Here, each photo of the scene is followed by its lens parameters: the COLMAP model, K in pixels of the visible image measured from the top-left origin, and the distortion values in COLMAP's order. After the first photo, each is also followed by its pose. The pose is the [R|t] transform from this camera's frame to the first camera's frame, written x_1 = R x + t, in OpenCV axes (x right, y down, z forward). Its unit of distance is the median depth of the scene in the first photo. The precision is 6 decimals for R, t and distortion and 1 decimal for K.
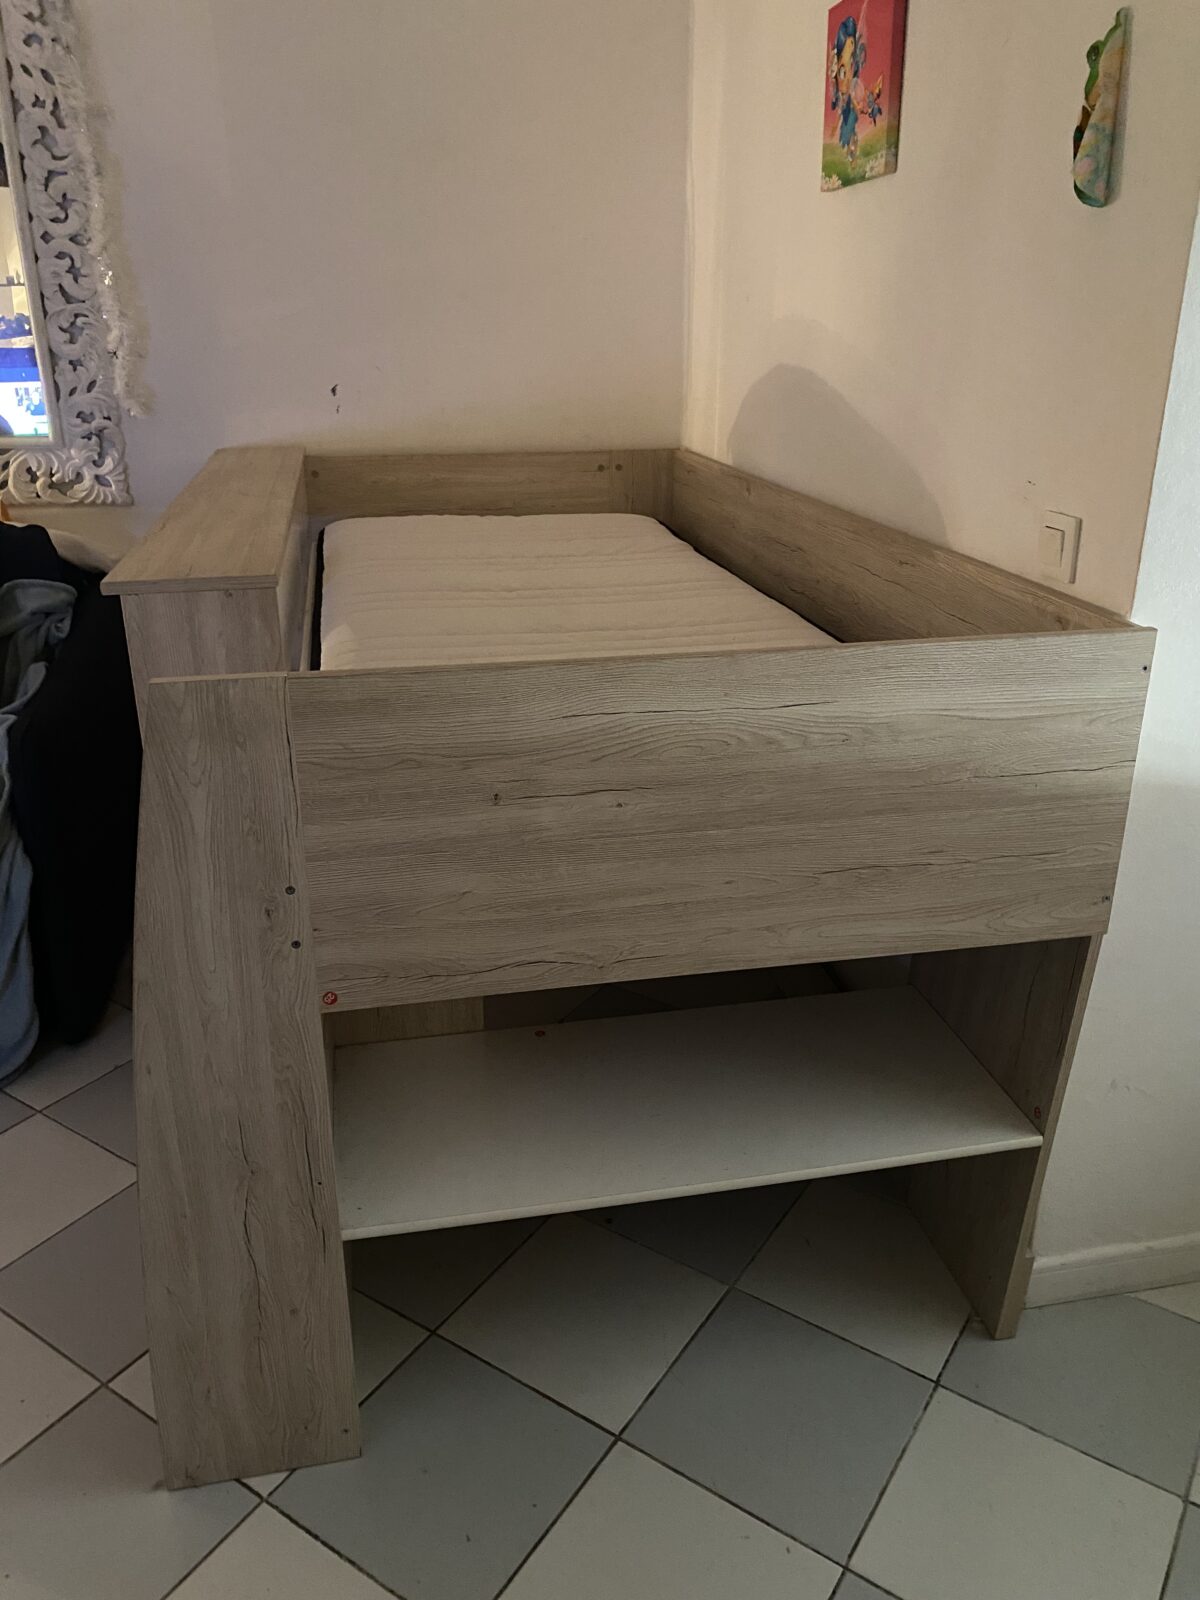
lens RADIAL K [[1229.2, 0, 608.2], [0, 1229.2, 798.3], [0, 0, 1]] dist [0.015359, -0.005743]
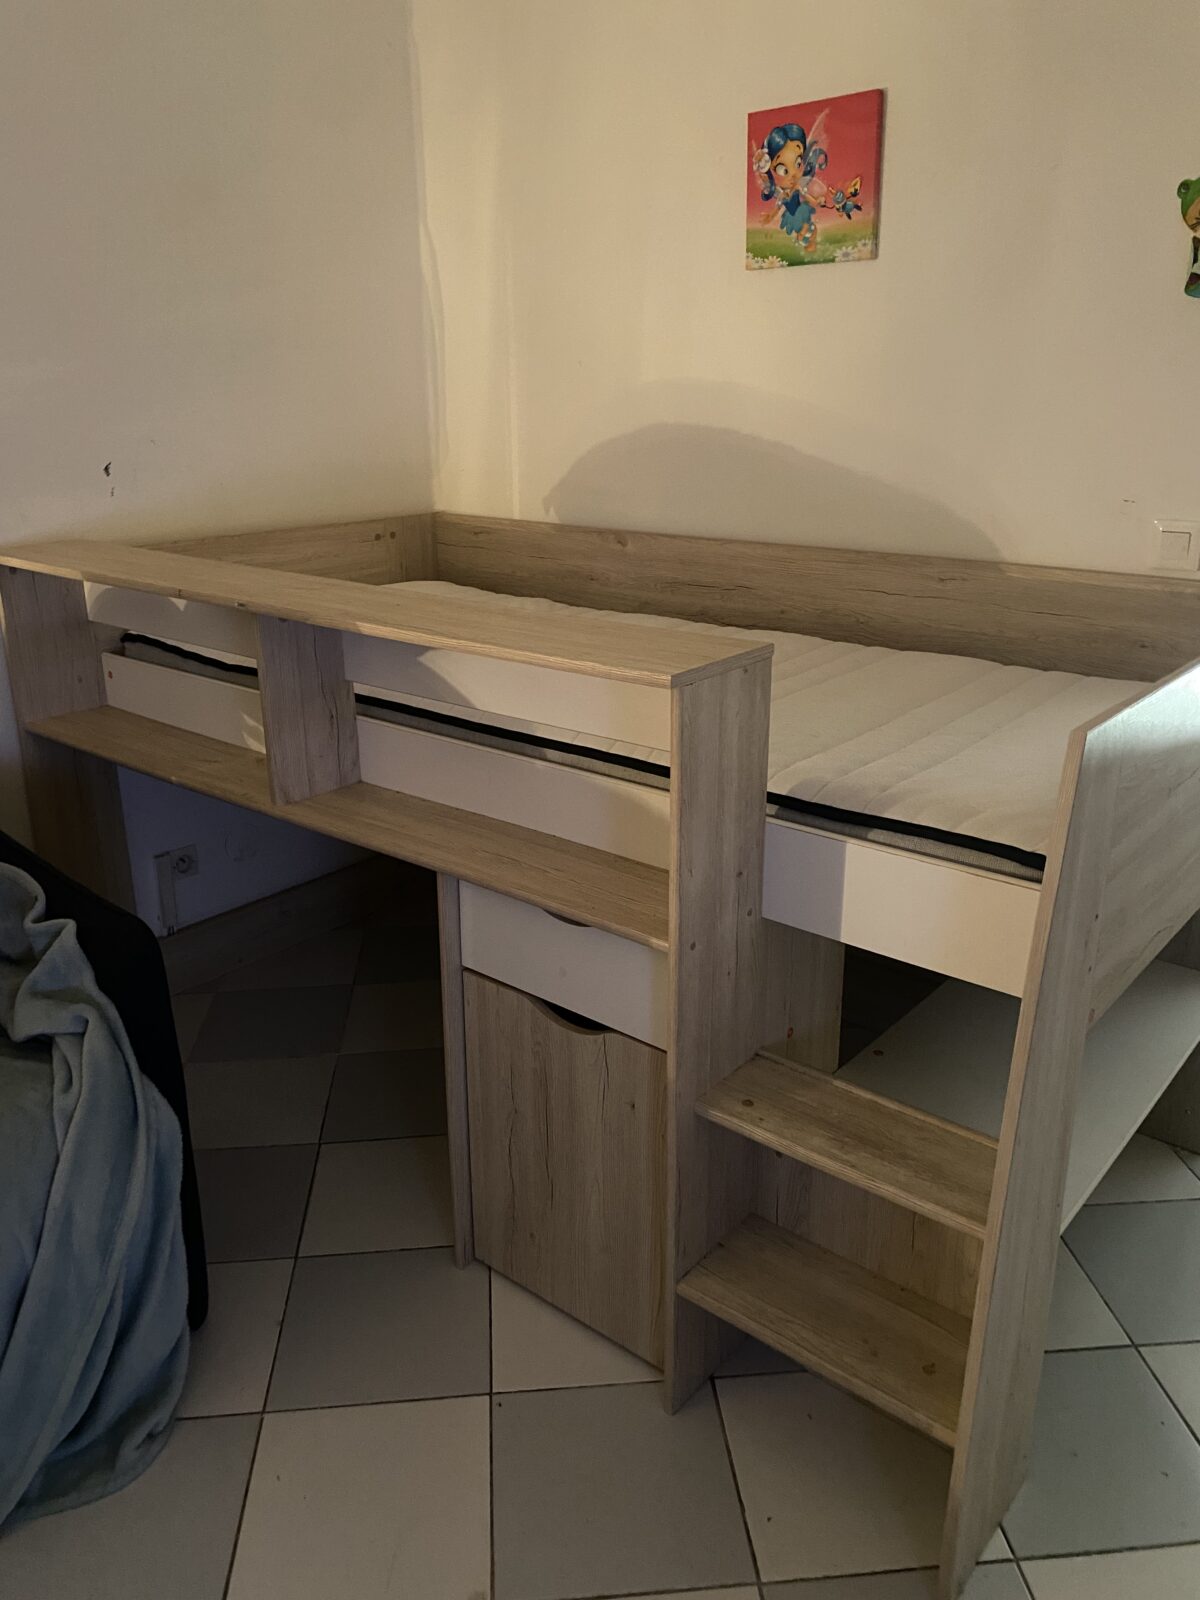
lens RADIAL K [[1229.2, 0, 608.2], [0, 1229.2, 798.3], [0, 0, 1]] dist [0.015359, -0.005743]
pose [[0.768621, -0.205344, 0.605851, -0.946516], [0.234759, 0.971544, 0.031461, -0.120249], [-0.595071, 0.118048, 0.794956, 0.323146]]
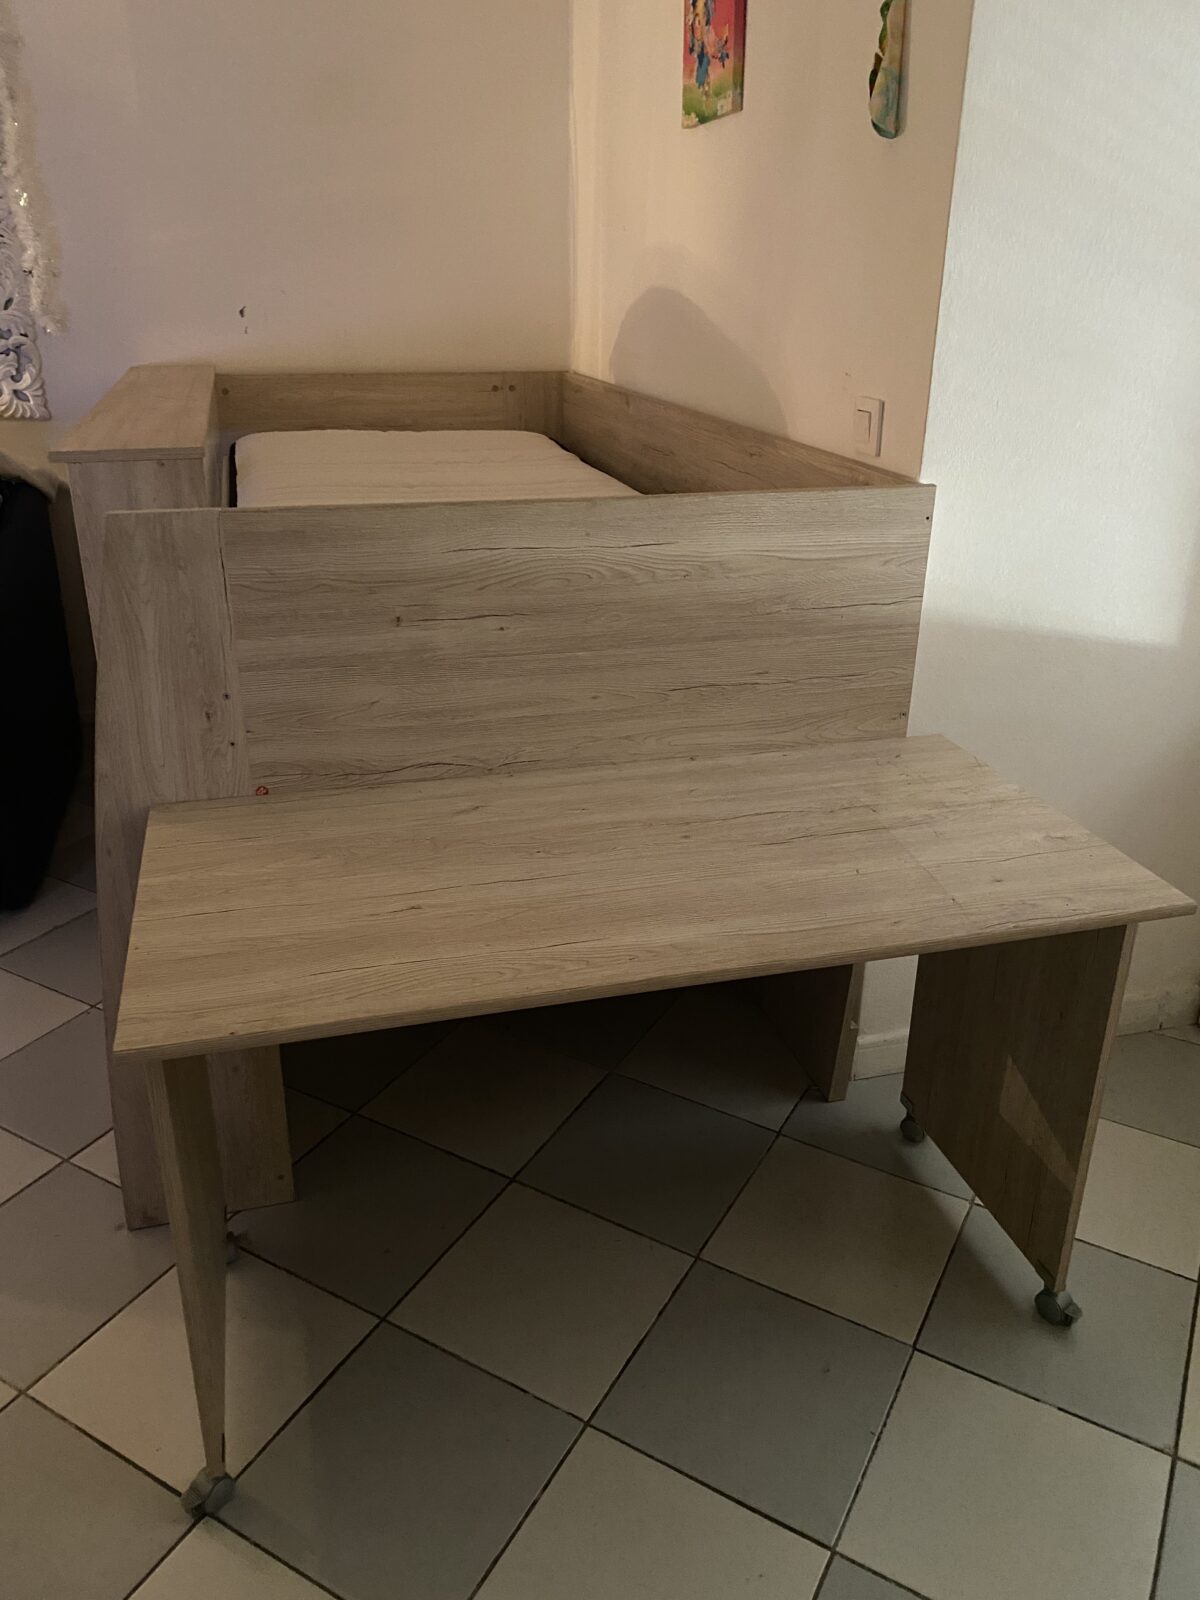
lens RADIAL K [[1229.2, 0, 608.2], [0, 1229.2, 798.3], [0, 0, 1]] dist [0.015359, -0.005743]
pose [[0.997418, -0.014424, 0.070345, 0.022633], [0.012319, 0.999466, 0.030269, 0.116099], [-0.070744, -0.029324, 0.997063, -0.187165]]
